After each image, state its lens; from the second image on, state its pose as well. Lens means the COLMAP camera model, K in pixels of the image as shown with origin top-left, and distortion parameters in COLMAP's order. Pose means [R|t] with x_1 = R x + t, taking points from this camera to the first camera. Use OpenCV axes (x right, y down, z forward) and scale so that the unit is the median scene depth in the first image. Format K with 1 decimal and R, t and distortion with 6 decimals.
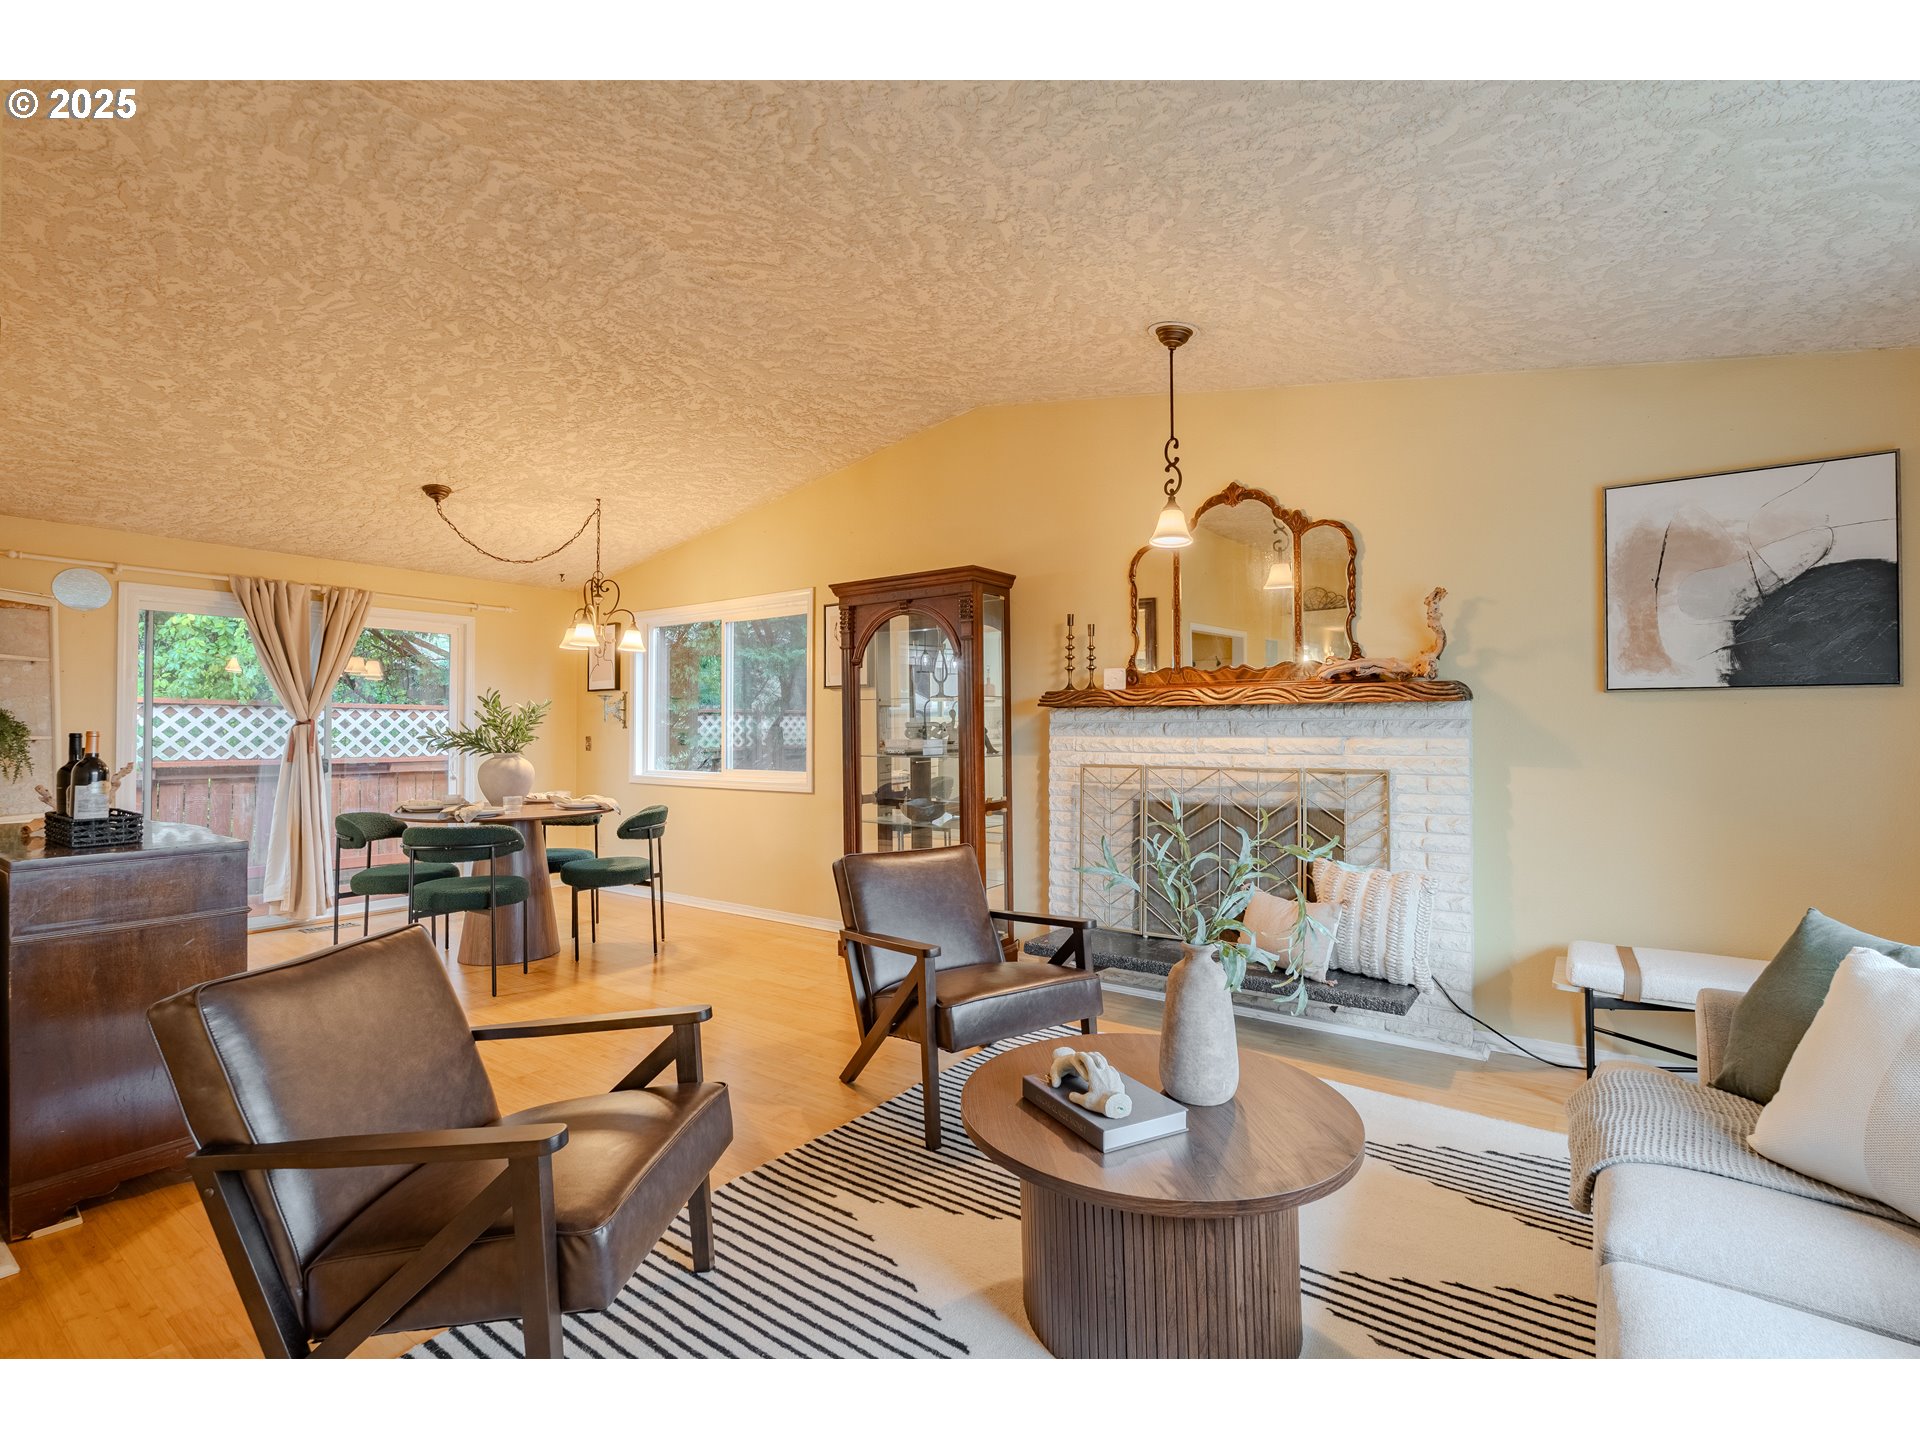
lens RADIAL K [[848.9, 0, 972.7], [0, 848.9, 722.4], [0, 0, 1]] dist [-0.008435, 0.000305]
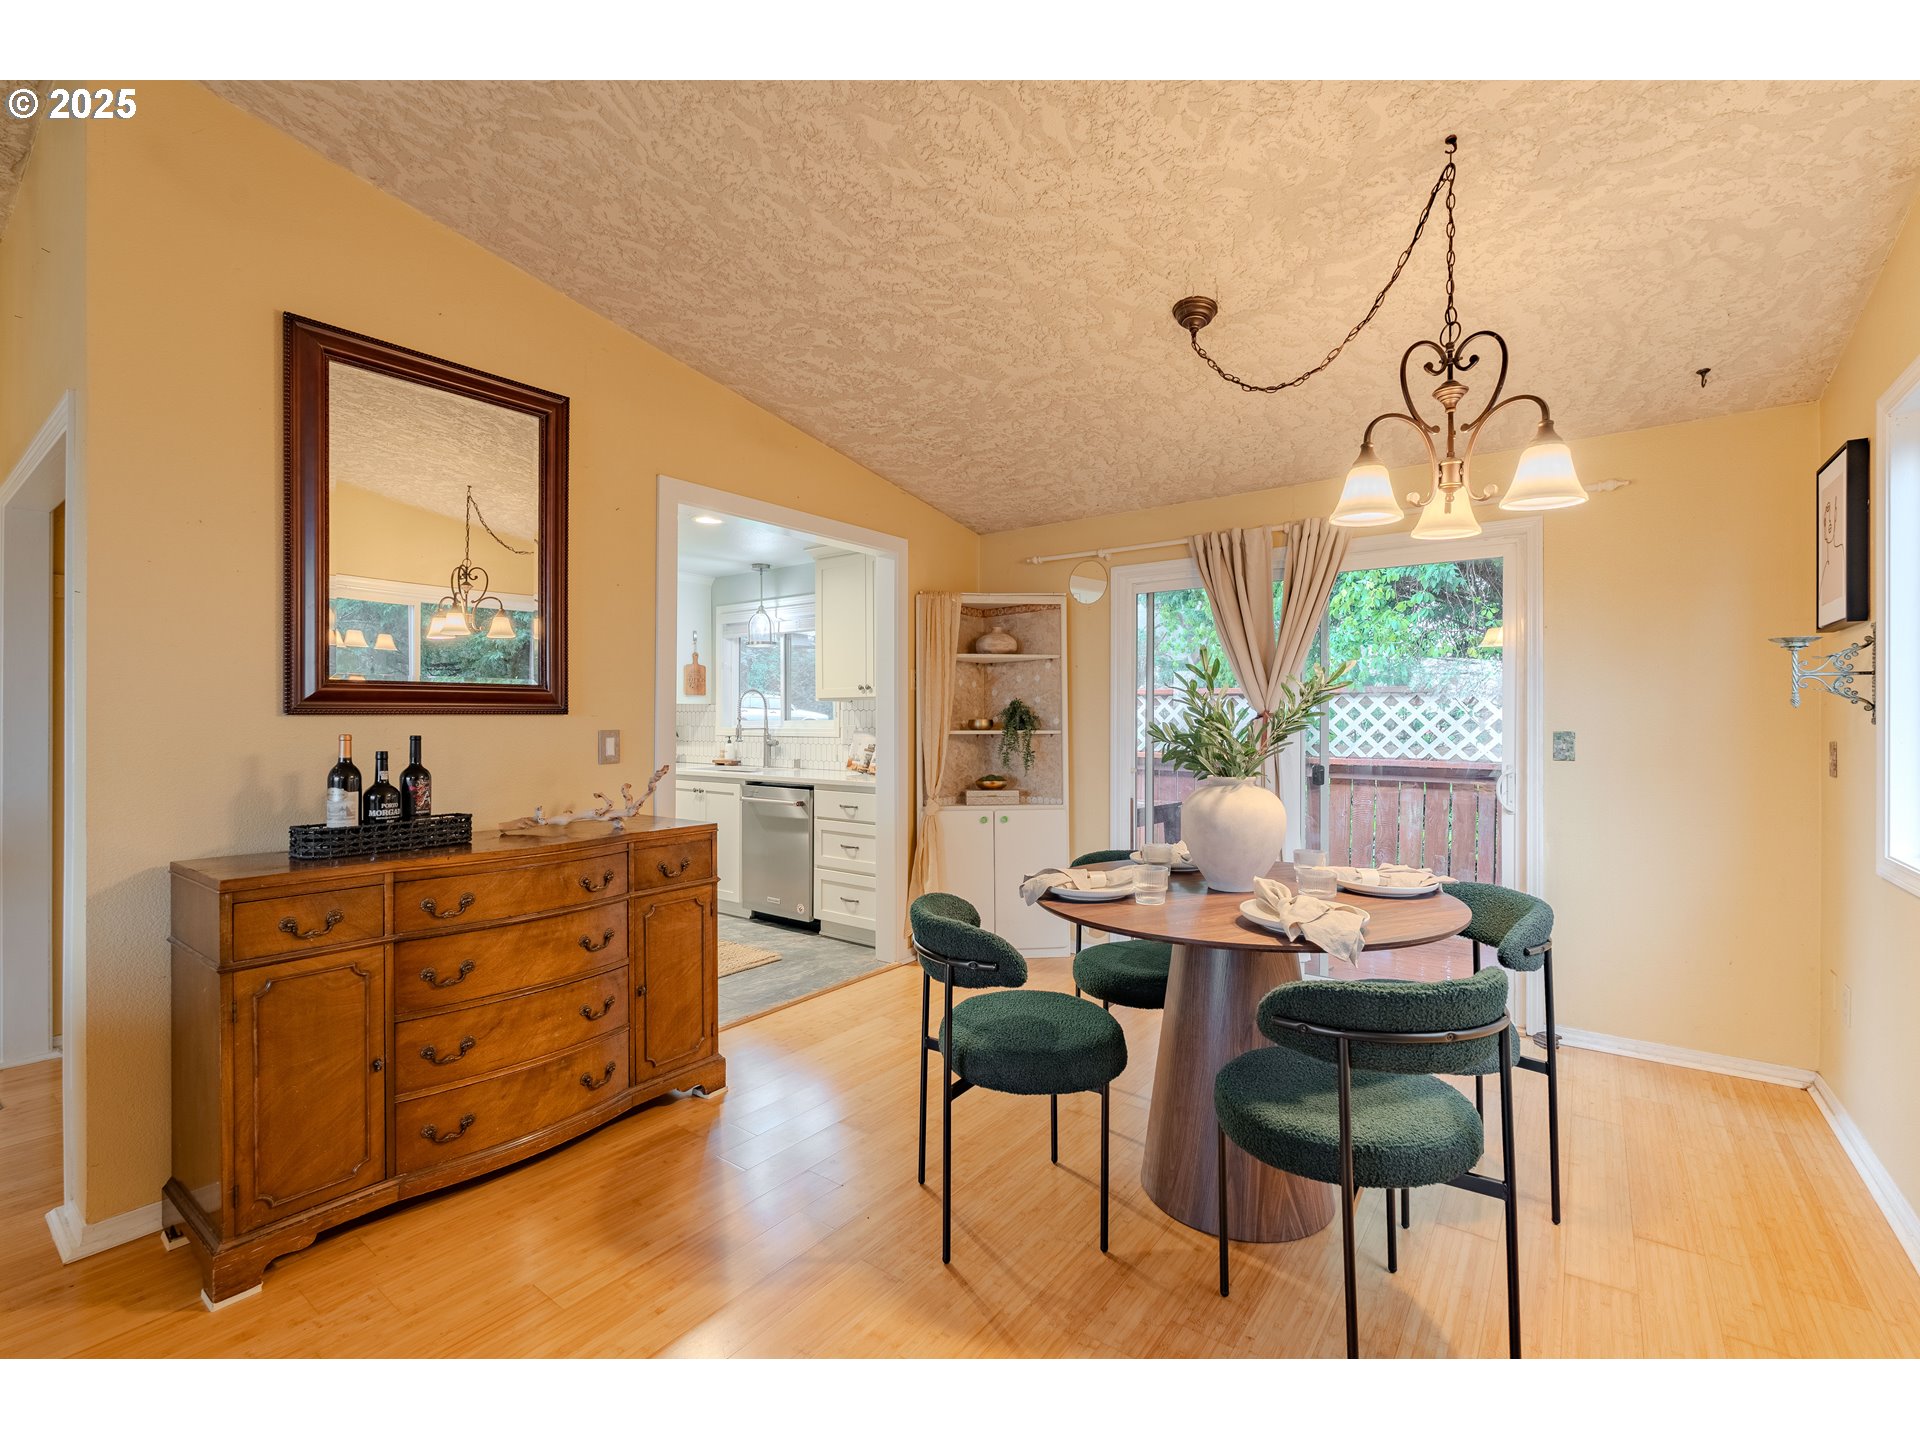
lens RADIAL K [[848.9, 0, 974.3], [0, 848.9, 731.1], [0, 0, 1]] dist [-0.008435, 0.000305]
pose [[-0.032419, 0.013825, -0.999379, -0.042943], [0.011373, 0.999845, 0.013462, 0.001764], [0.999410, -0.010929, -0.032571, 0.744029]]
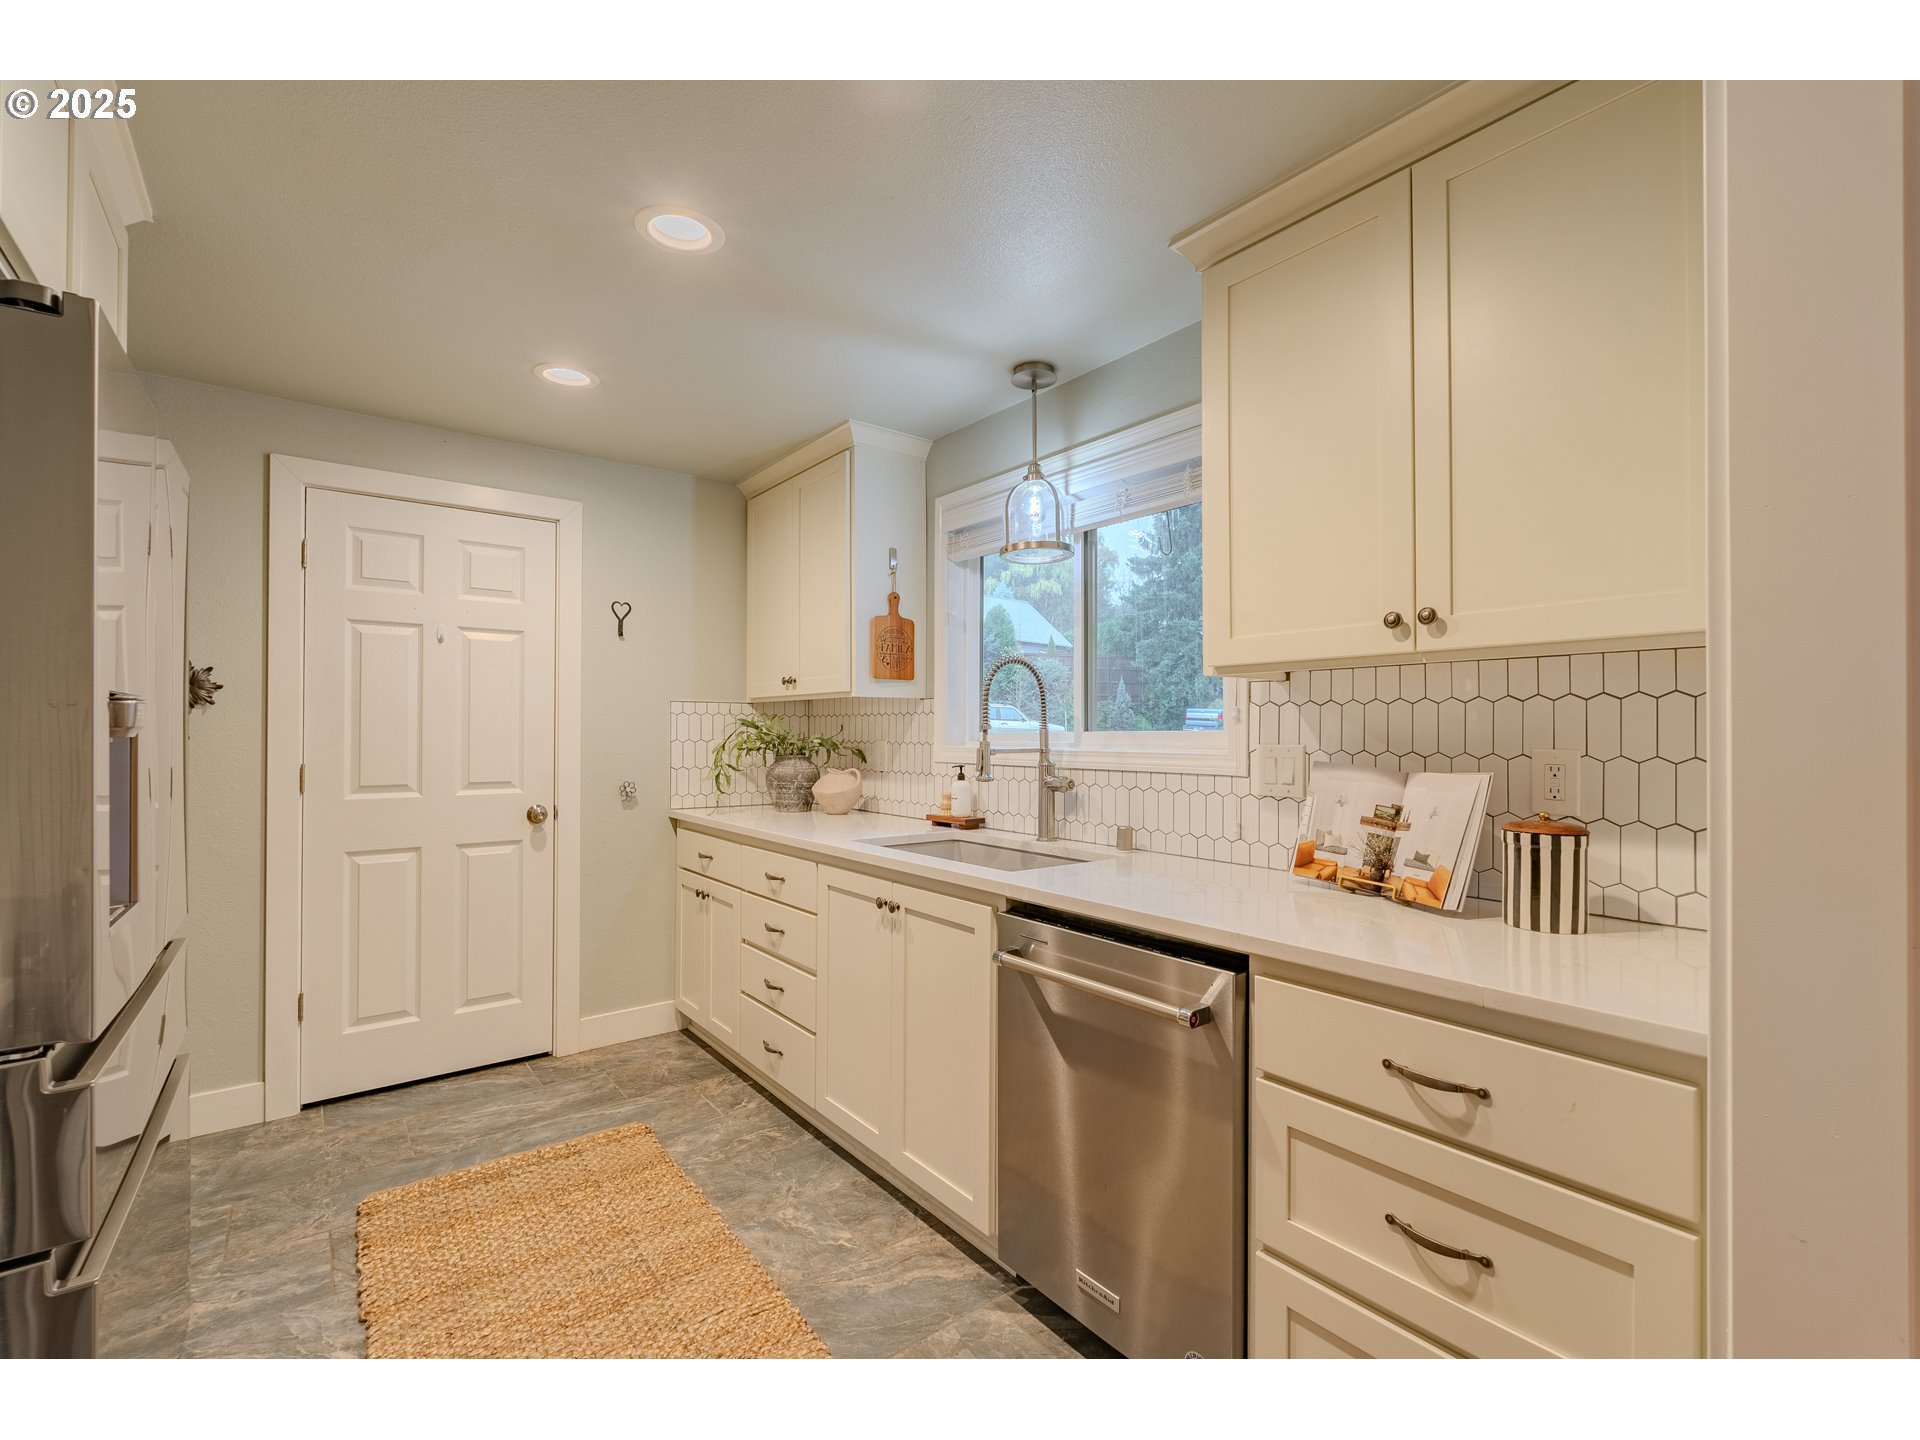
lens RADIAL K [[848.9, 0, 958.3], [0, 848.9, 722.5], [0, 0, 1]] dist [-0.008435, 0.000305]
pose [[-0.303954, -0.003941, -0.952679, -0.664357], [0.014353, 0.999859, -0.008715, -0.001477], [0.952579, -0.016322, -0.303854, 0.538301]]
